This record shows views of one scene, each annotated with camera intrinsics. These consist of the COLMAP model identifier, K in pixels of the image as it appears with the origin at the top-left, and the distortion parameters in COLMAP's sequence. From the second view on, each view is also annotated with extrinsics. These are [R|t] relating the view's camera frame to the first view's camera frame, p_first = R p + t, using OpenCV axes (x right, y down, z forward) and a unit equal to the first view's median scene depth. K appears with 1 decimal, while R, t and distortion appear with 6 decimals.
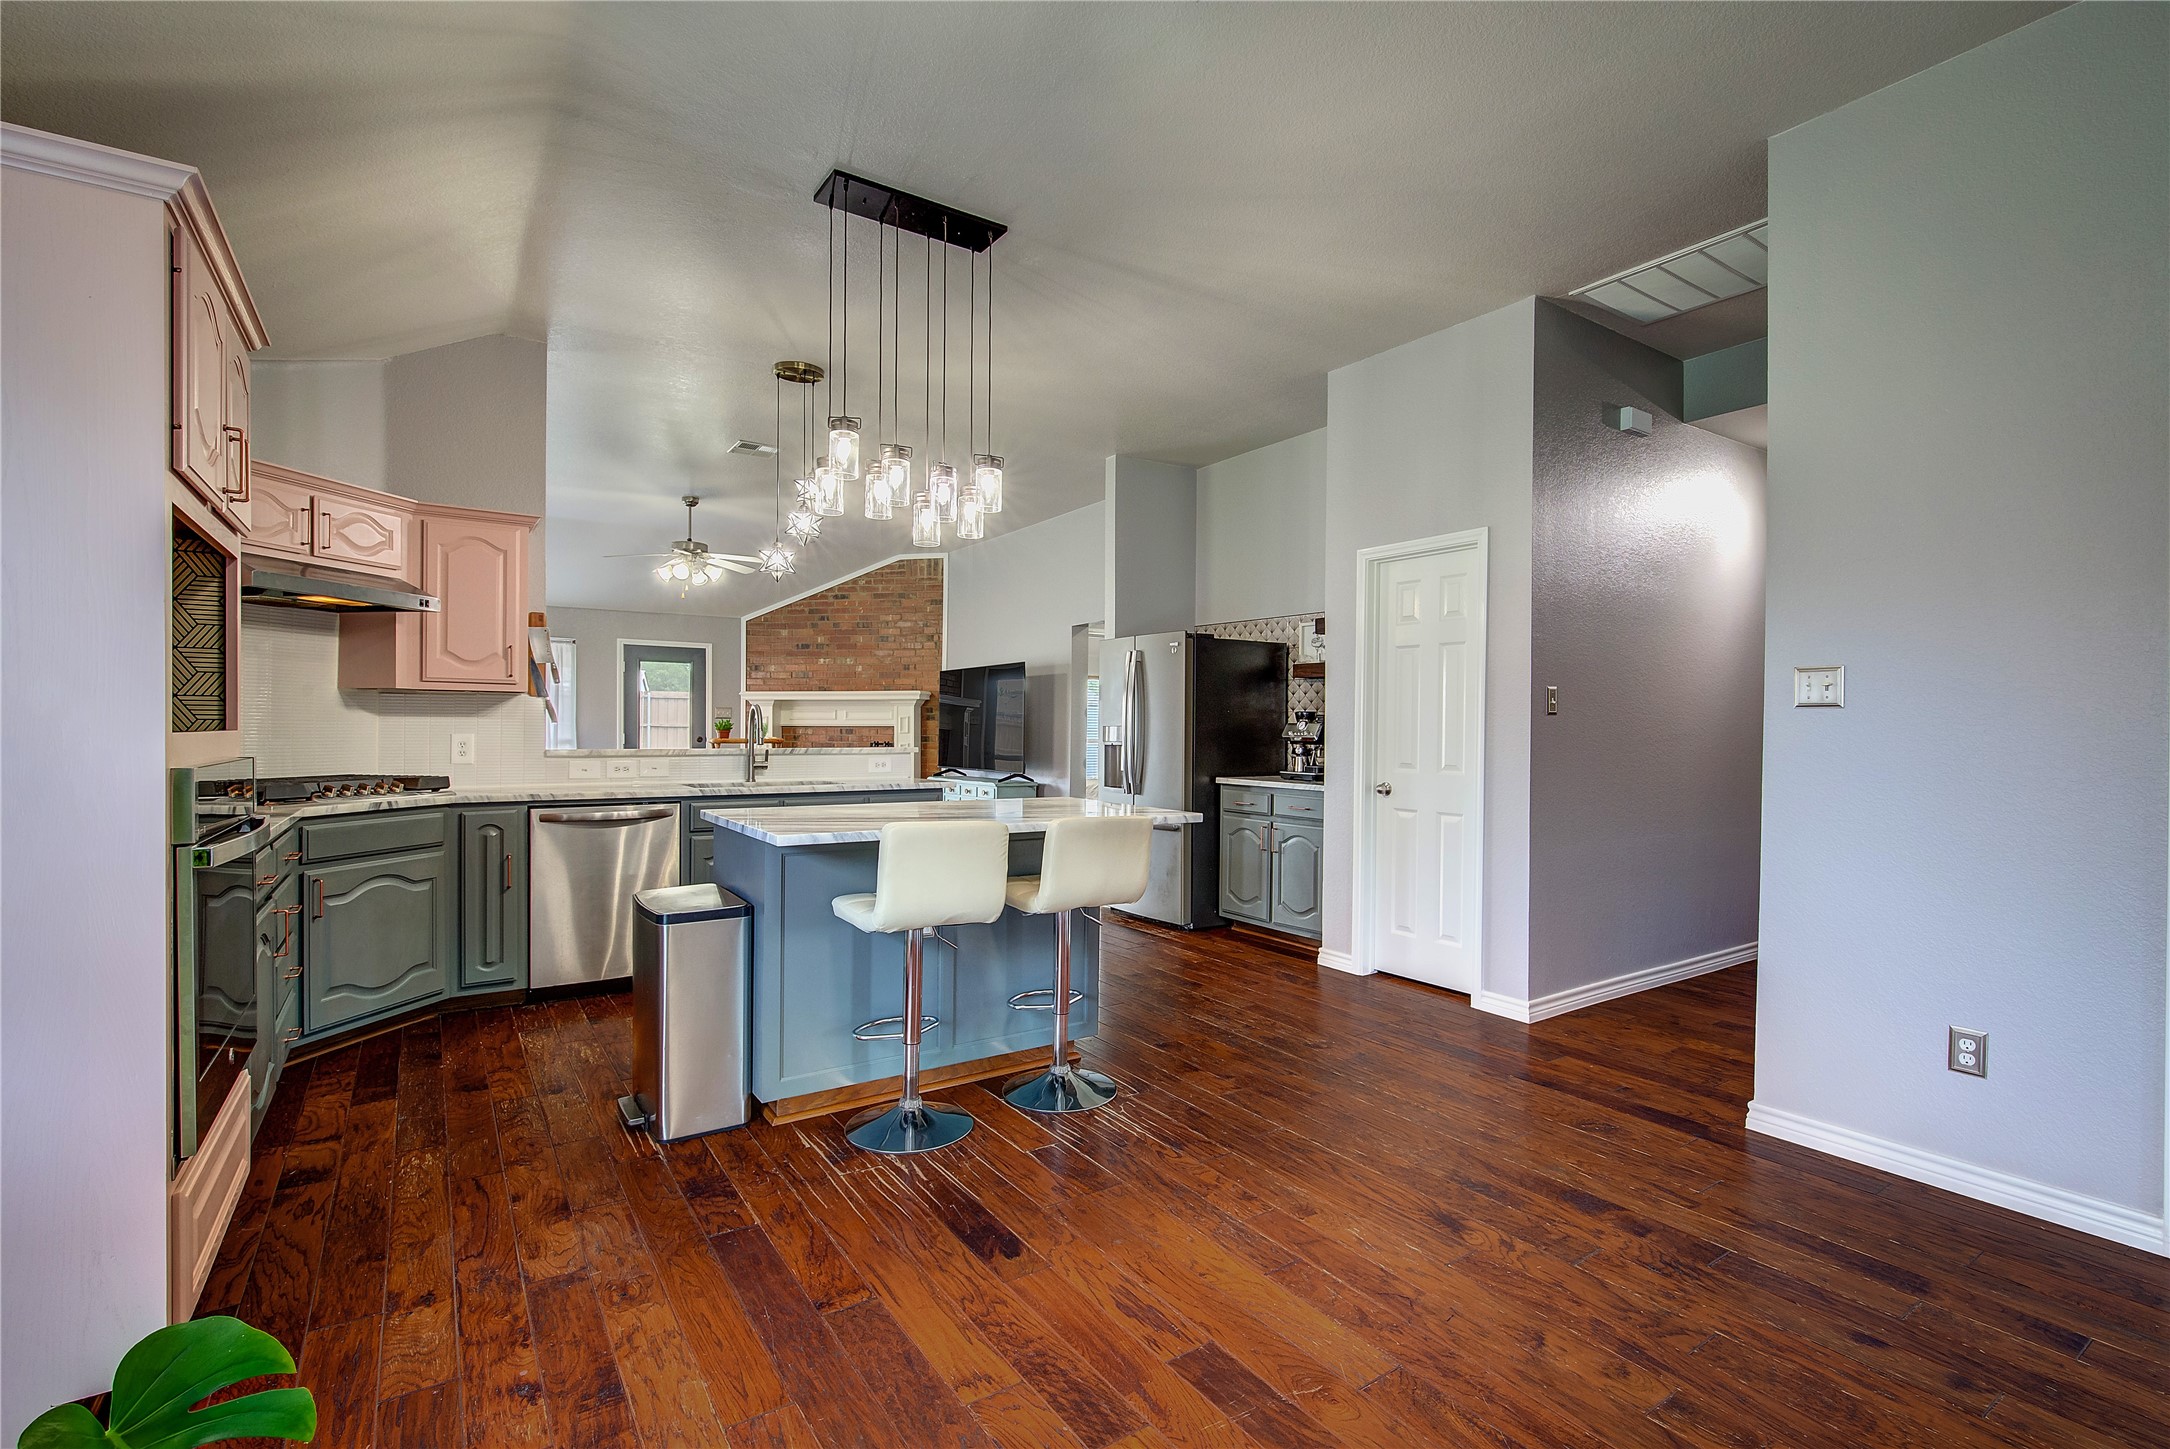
lens RADIAL K [[983.6, 0, 1090.2], [0, 983.6, 736.5], [0, 0, 1]] dist [-0.002471, 0.001257]
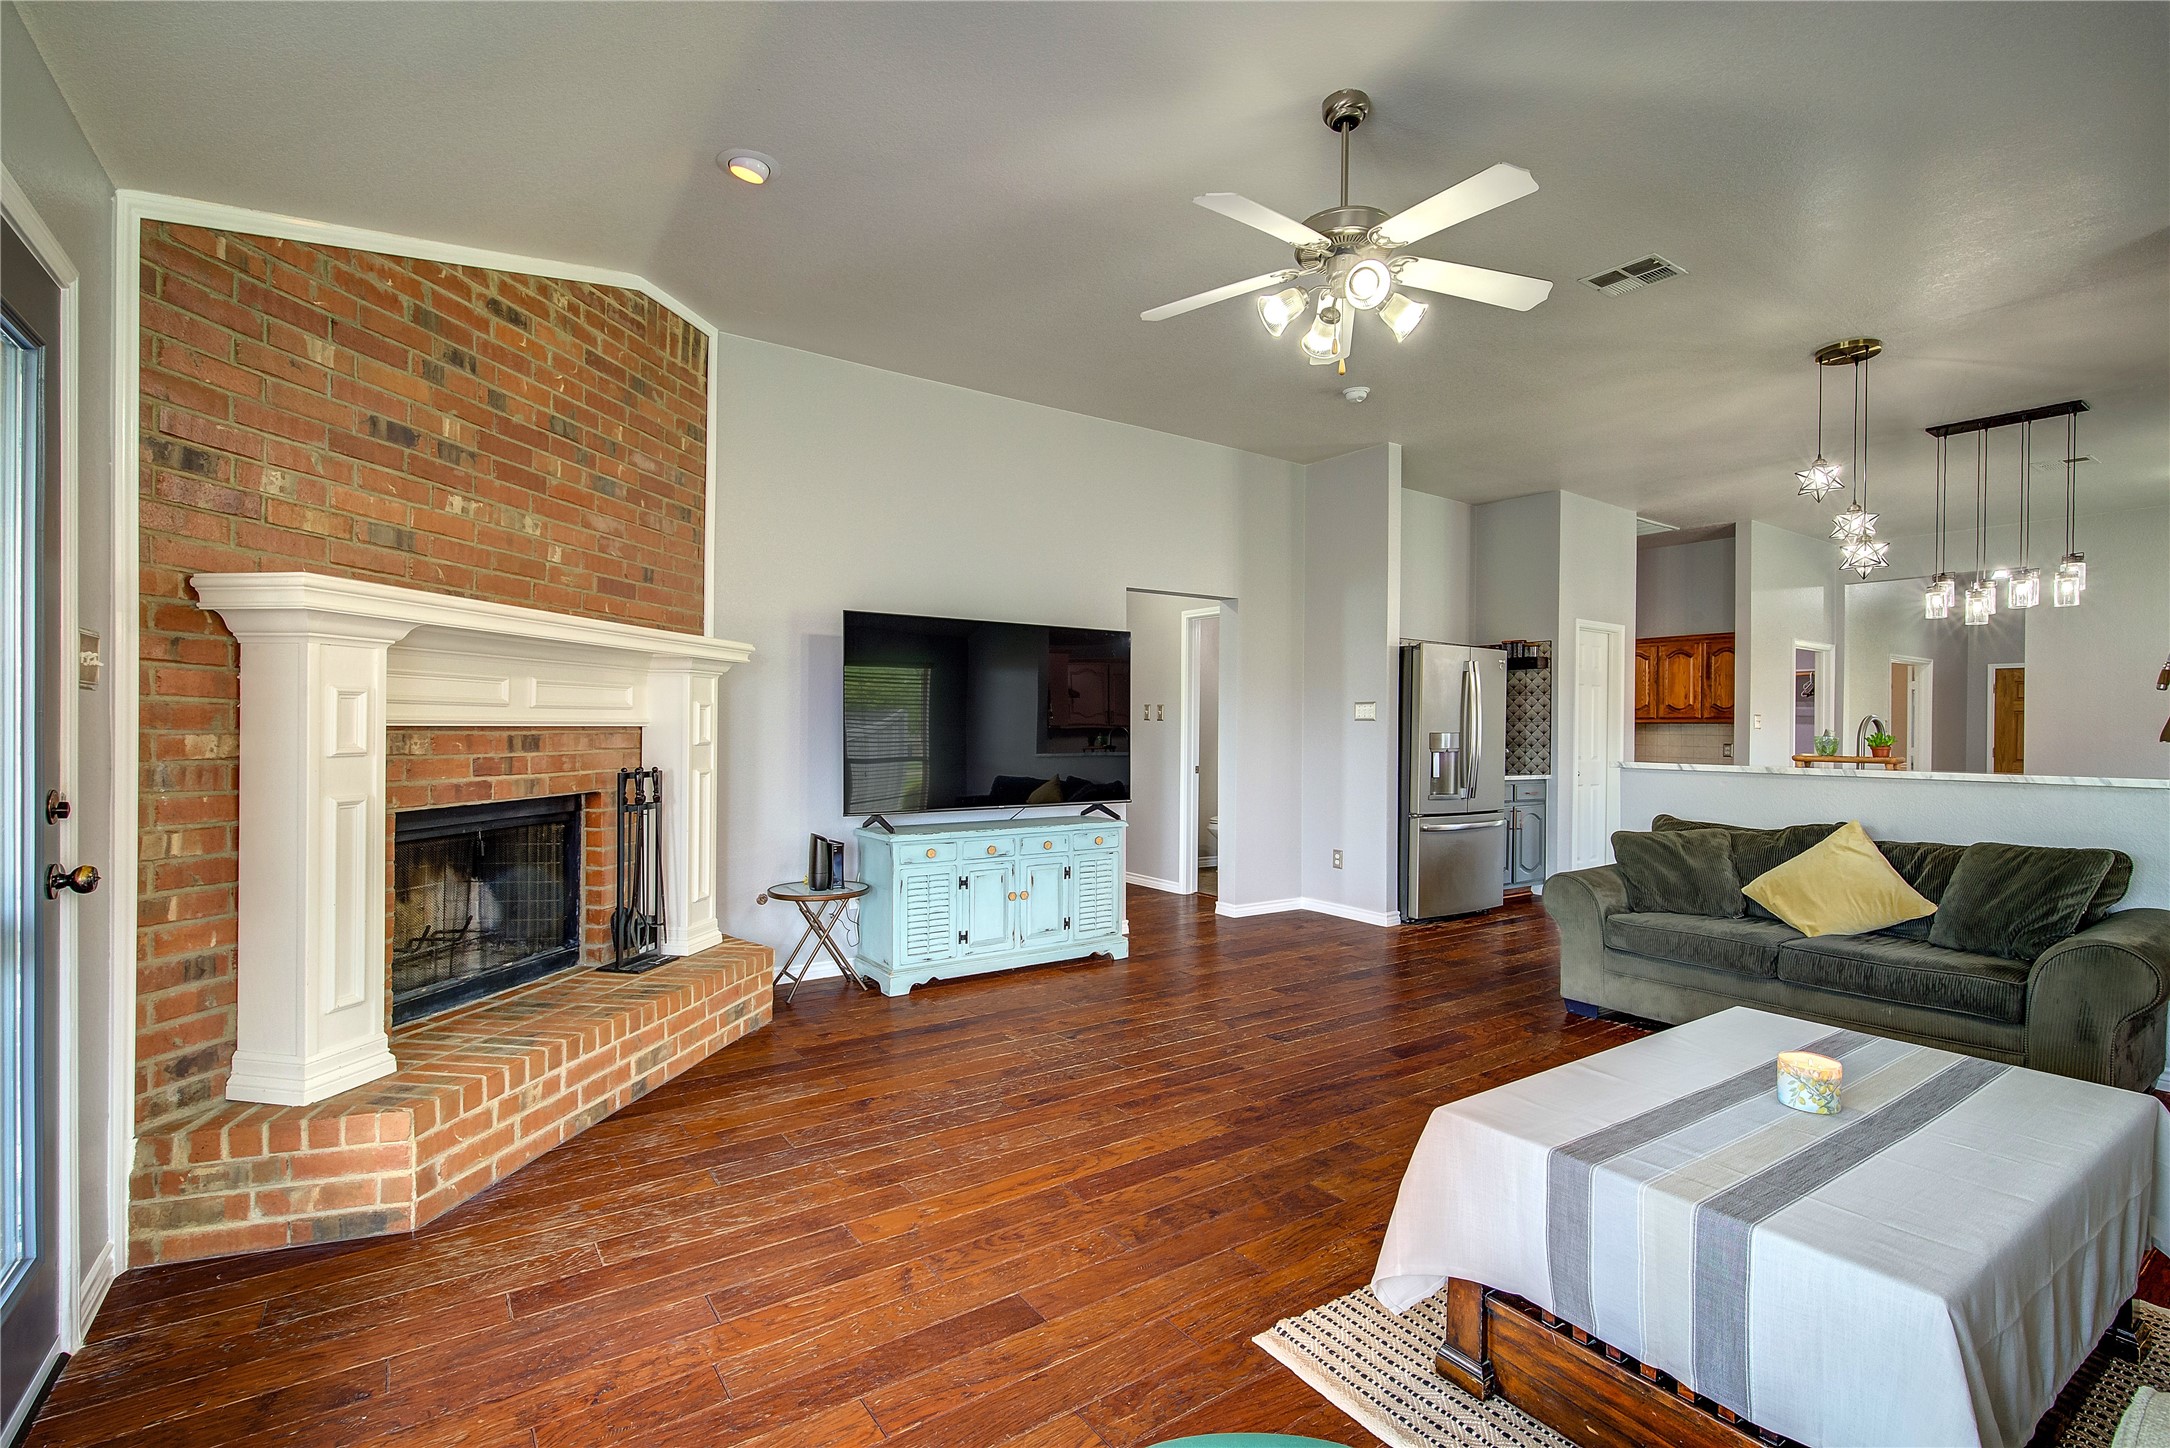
lens RADIAL K [[983.6, 0, 1091.0], [0, 983.6, 733.2], [0, 0, 1]] dist [-0.002471, 0.001257]
pose [[-0.020073, -0.011162, 0.999736, -0.576558], [-0.001889, 0.999936, 0.011126, -0.012333], [-0.999797, -0.001665, -0.020093, 0.826866]]
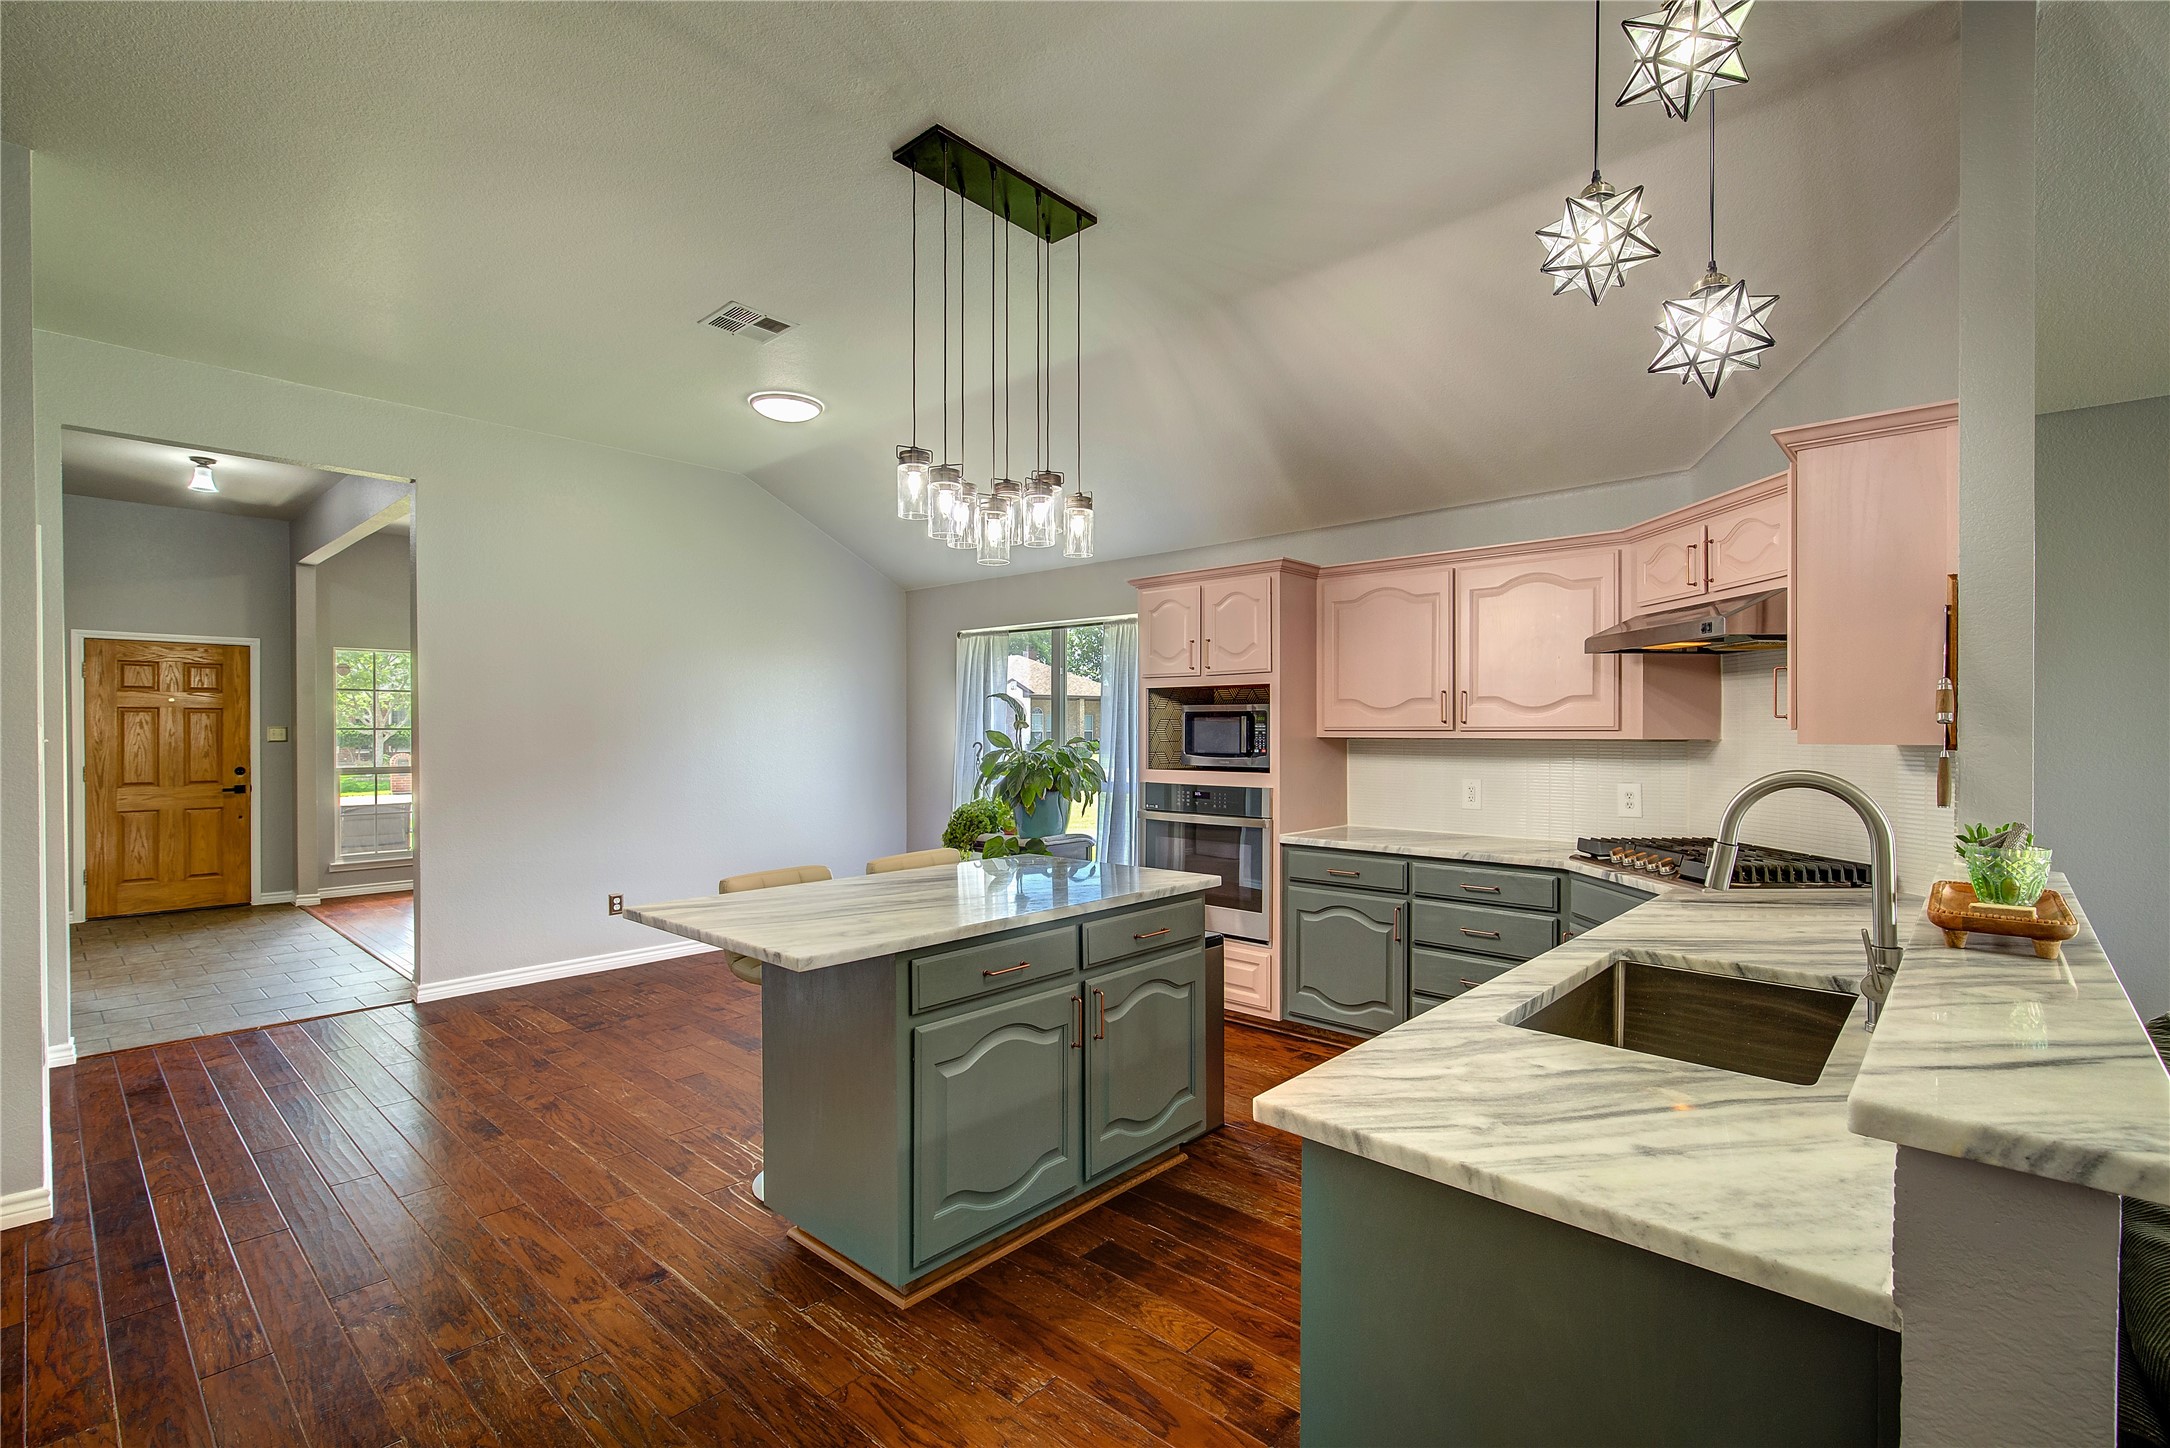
lens RADIAL K [[983.6, 0, 1096.5], [0, 983.6, 736.9], [0, 0, 1]] dist [-0.002471, 0.001257]
pose [[-0.972944, -0.004155, -0.231002, -0.020312], [-0.008094, 0.999838, 0.016105, -0.022138], [0.230898, 0.017539, -0.972820, 0.611284]]
